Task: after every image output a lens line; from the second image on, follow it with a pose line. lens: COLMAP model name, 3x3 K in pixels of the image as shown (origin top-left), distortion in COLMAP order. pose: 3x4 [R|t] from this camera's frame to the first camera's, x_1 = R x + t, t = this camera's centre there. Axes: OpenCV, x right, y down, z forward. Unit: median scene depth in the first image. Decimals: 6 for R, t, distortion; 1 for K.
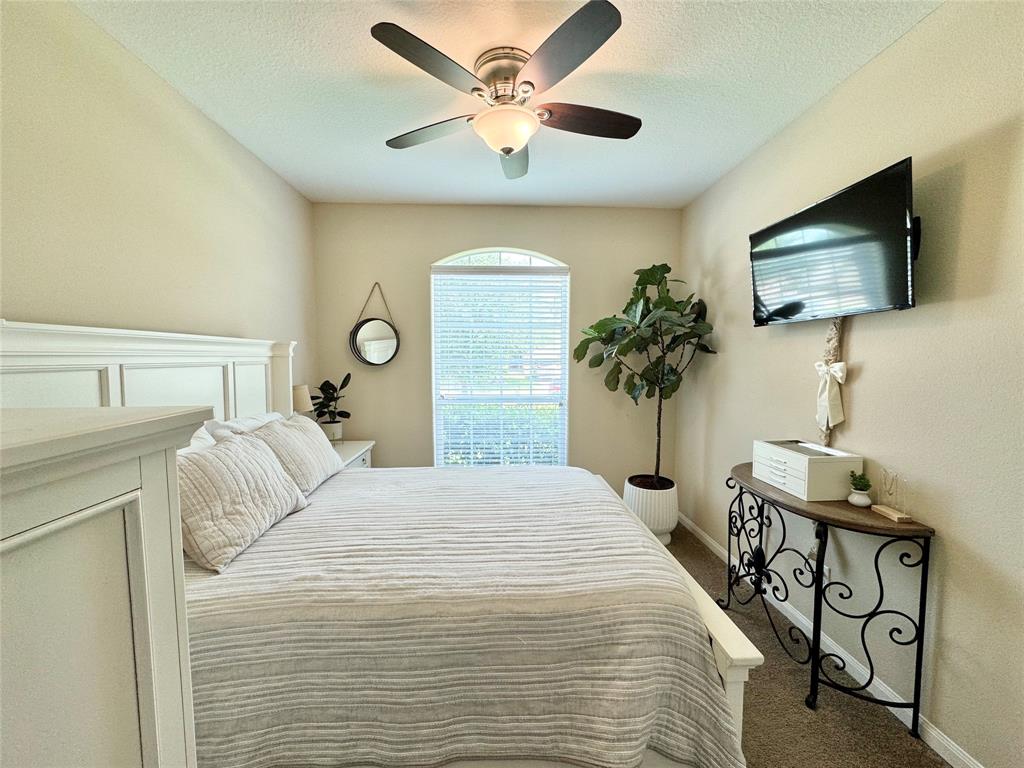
lens RADIAL K [[410.9, 0, 516.8], [0, 410.9, 380.6], [0, 0, 1]] dist [-0.003080, 0.000216]
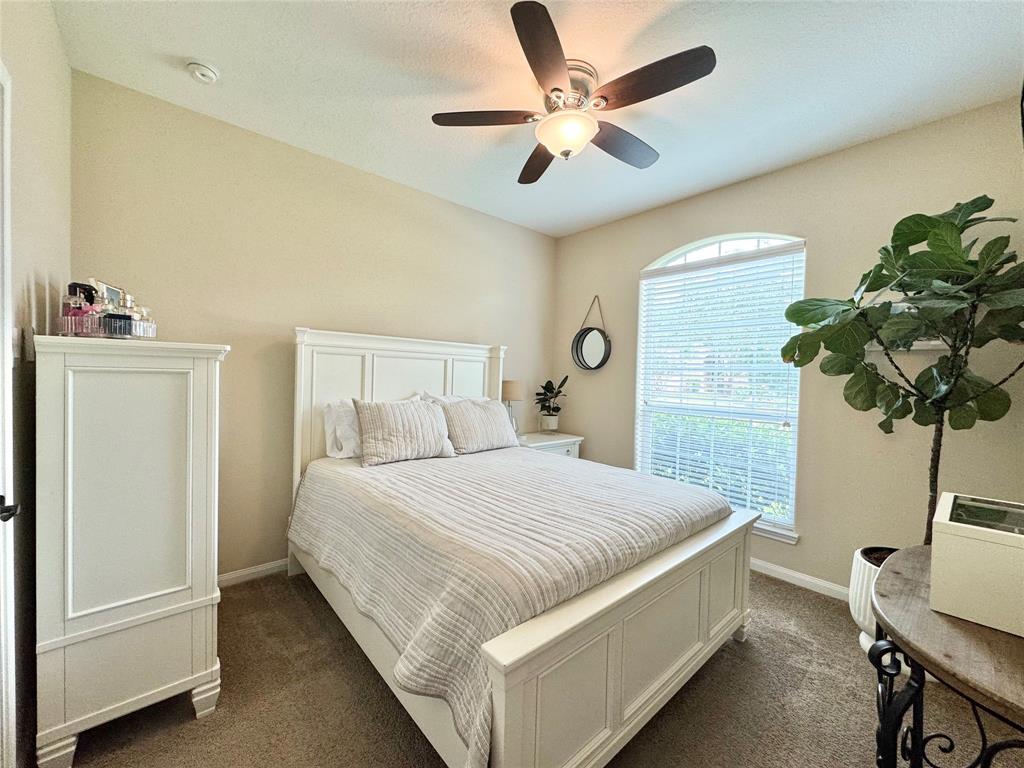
lens RADIAL K [[410.9, 0, 516.1], [0, 410.9, 386.5], [0, 0, 1]] dist [-0.003080, 0.000216]
pose [[0.624539, 0.039988, -0.779969, 0.739004], [-0.072007, 0.997383, -0.006523, 0.057790], [0.777667, 0.060237, 0.625784, 0.261840]]
